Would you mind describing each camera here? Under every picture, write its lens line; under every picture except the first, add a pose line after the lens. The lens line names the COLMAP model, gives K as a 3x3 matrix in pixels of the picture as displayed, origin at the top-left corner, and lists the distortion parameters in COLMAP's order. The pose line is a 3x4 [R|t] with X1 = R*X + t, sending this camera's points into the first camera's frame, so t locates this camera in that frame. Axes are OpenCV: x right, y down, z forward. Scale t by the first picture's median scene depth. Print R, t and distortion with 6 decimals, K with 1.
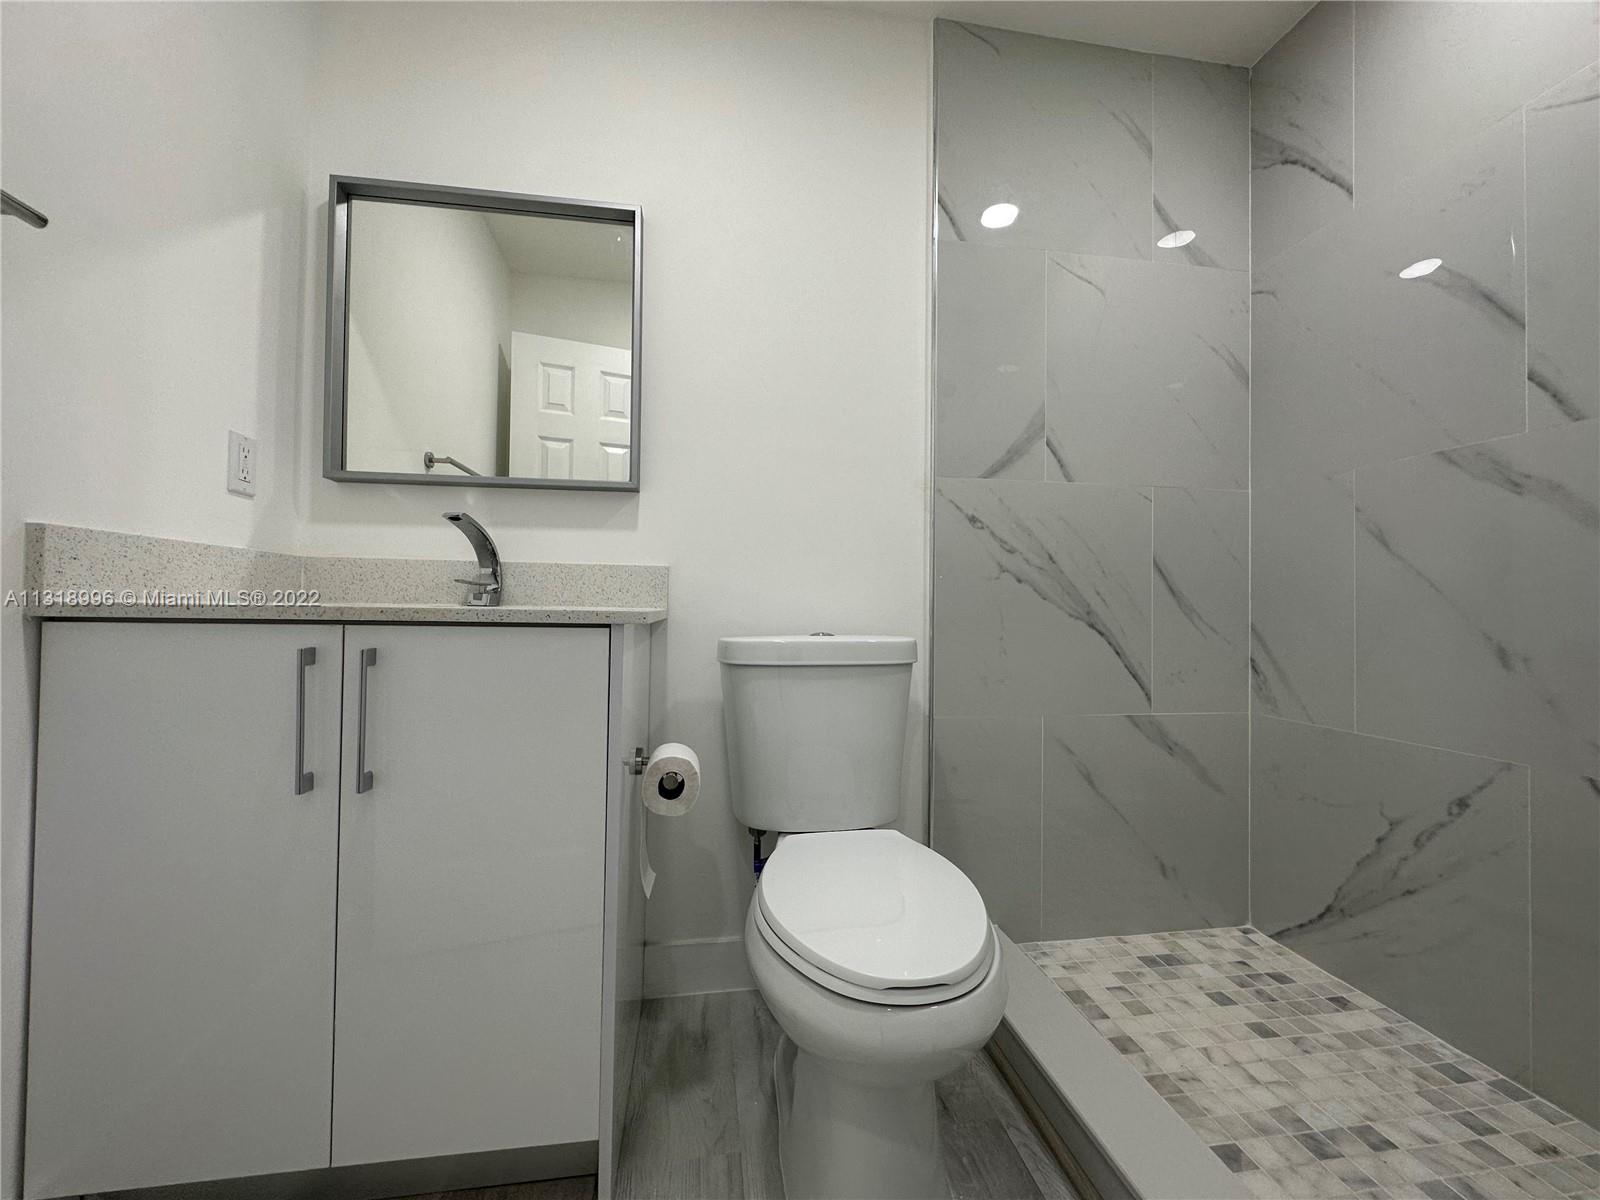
lens RADIAL K [[641.2, 0, 800.8], [0, 641.2, 598.1], [0, 0, 1]] dist [-0.000330, 0.000452]
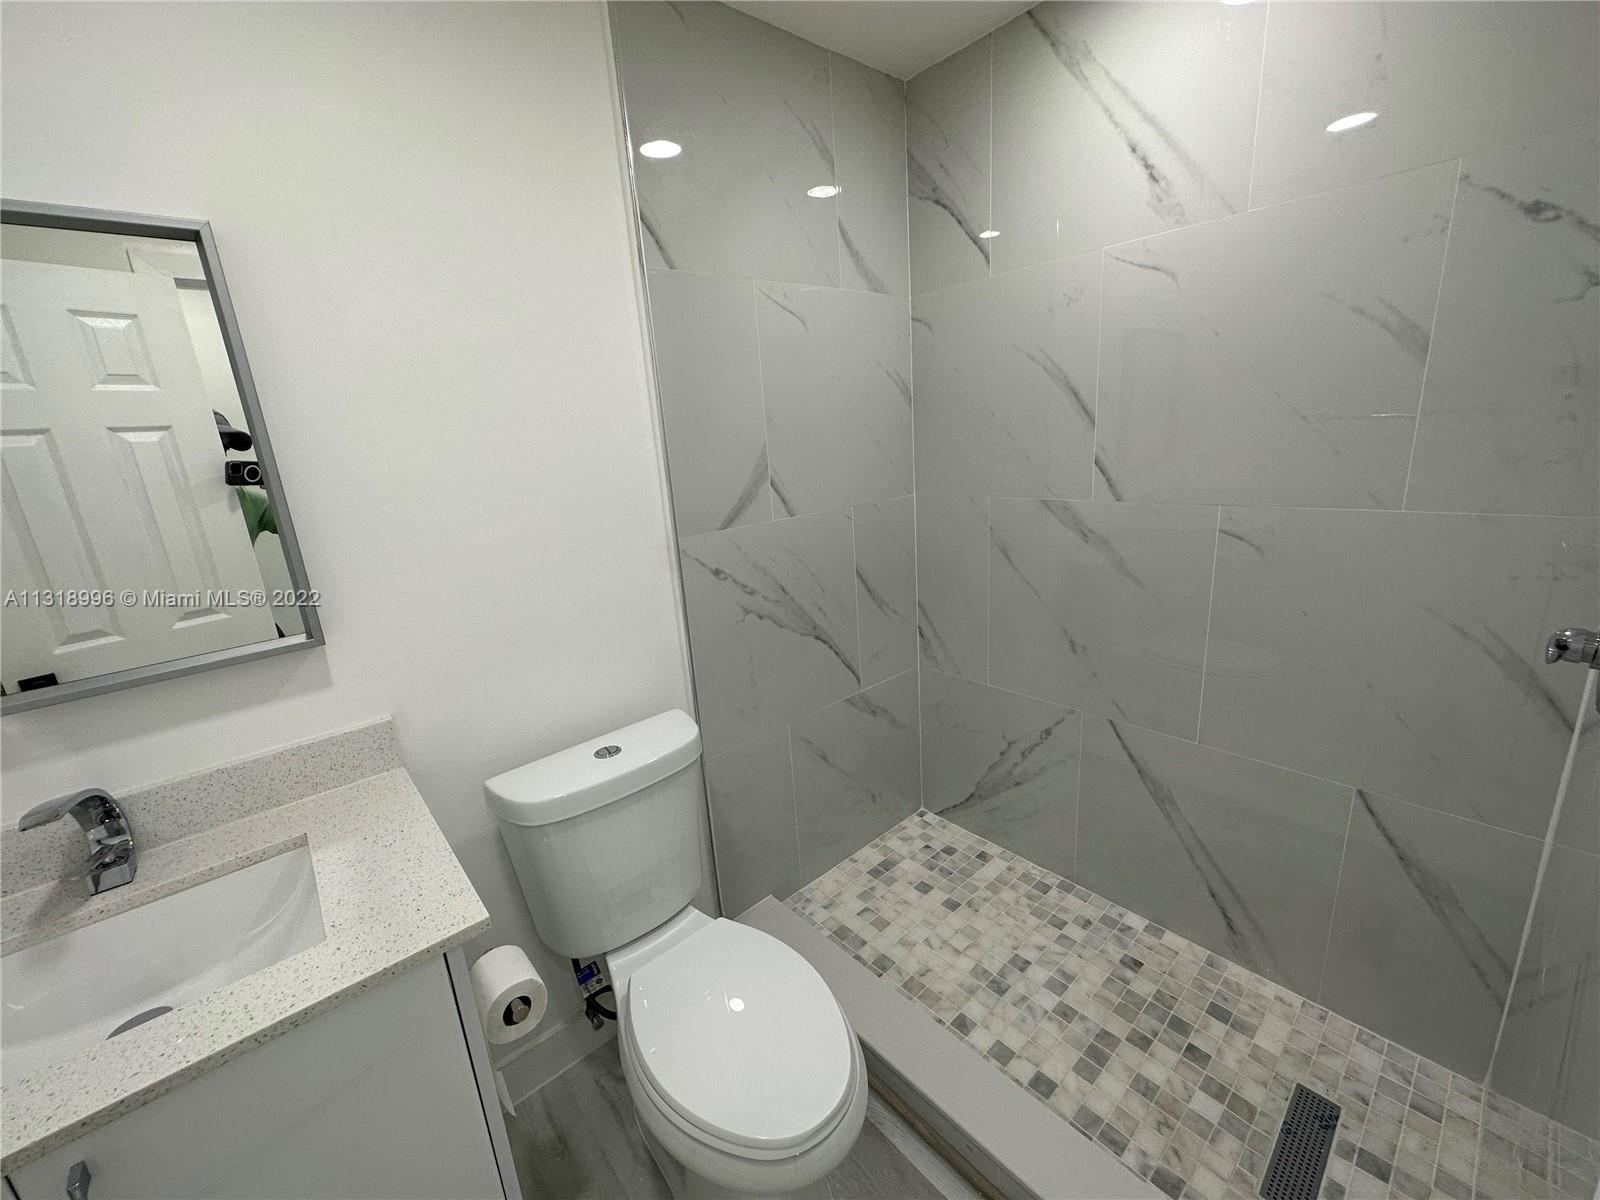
lens RADIAL K [[641.2, 0, 800.8], [0, 641.2, 598.1], [0, 0, 1]] dist [-0.000330, 0.000452]
pose [[0.843191, -0.205051, 0.496974, -0.144877], [0.071340, 0.958907, 0.274604, -0.384763], [-0.532860, -0.196090, 0.823170, 0.091976]]
